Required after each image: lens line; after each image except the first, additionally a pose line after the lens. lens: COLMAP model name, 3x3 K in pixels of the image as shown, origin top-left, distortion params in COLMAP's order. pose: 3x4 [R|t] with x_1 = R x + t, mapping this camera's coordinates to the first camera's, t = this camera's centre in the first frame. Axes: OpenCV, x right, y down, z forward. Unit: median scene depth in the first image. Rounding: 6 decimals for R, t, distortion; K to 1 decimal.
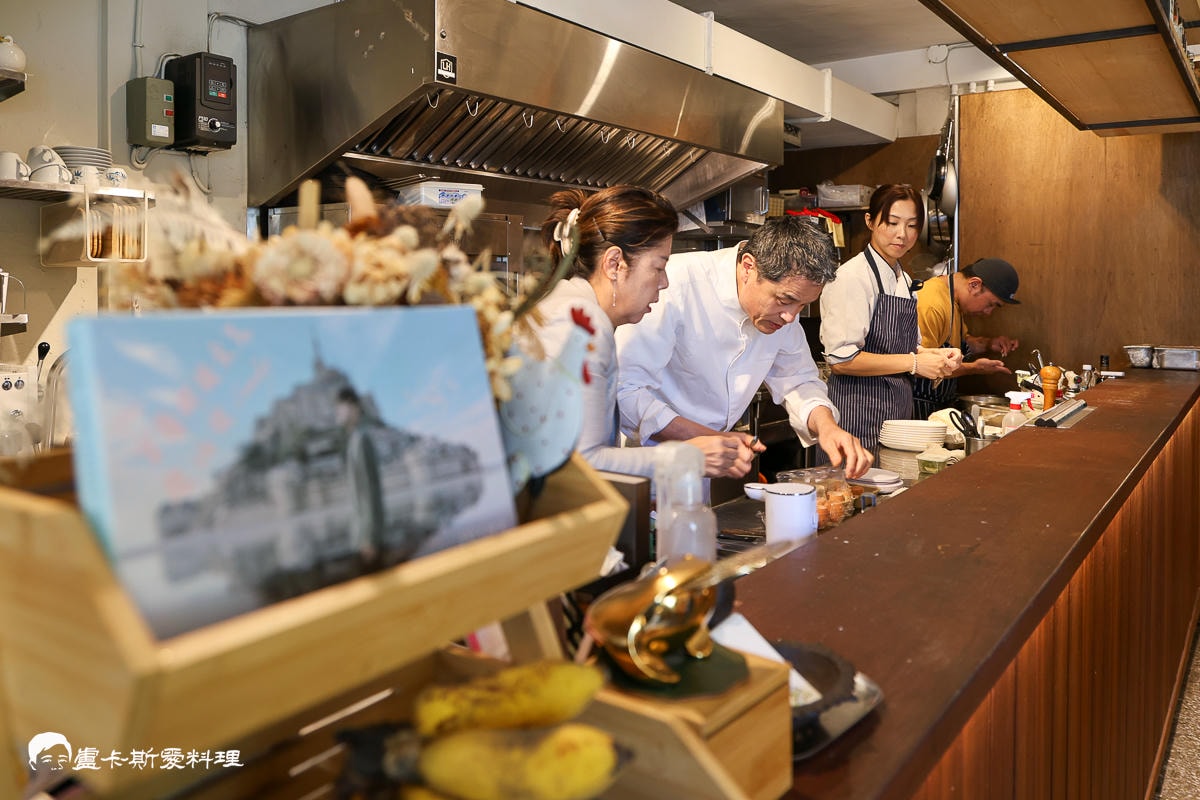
lens RADIAL K [[926.2, 0, 576.9], [0, 926.2, 294.0], [0, 0, 1]] dist [-0.010169, 0.002455]
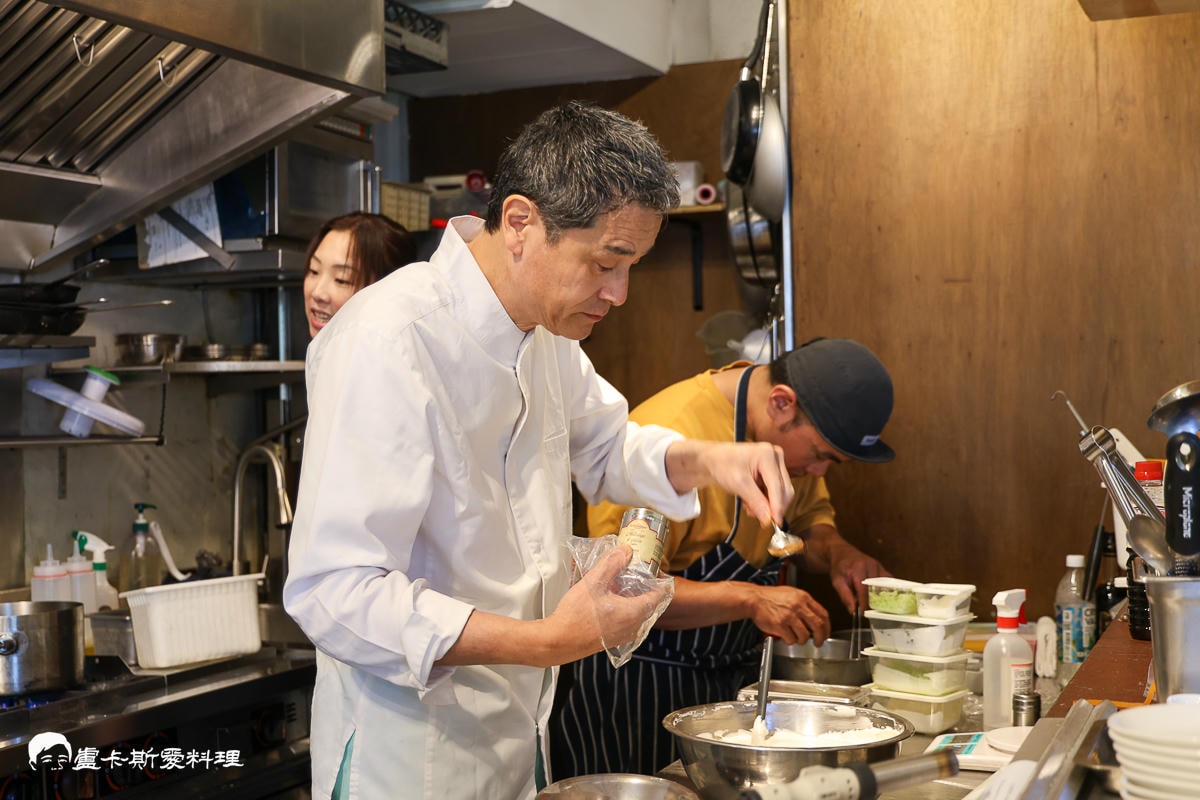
lens RADIAL K [[1638.9, 0, 566.5], [0, 1638.9, 425.4], [0, 0, 1]] dist [0.006859, -0.050103]
pose [[0.972292, -0.030403, 0.231784, 0.132181], [0.027869, 0.999511, 0.014200, -0.000839], [-0.232103, -0.007346, 0.972664, 0.281235]]
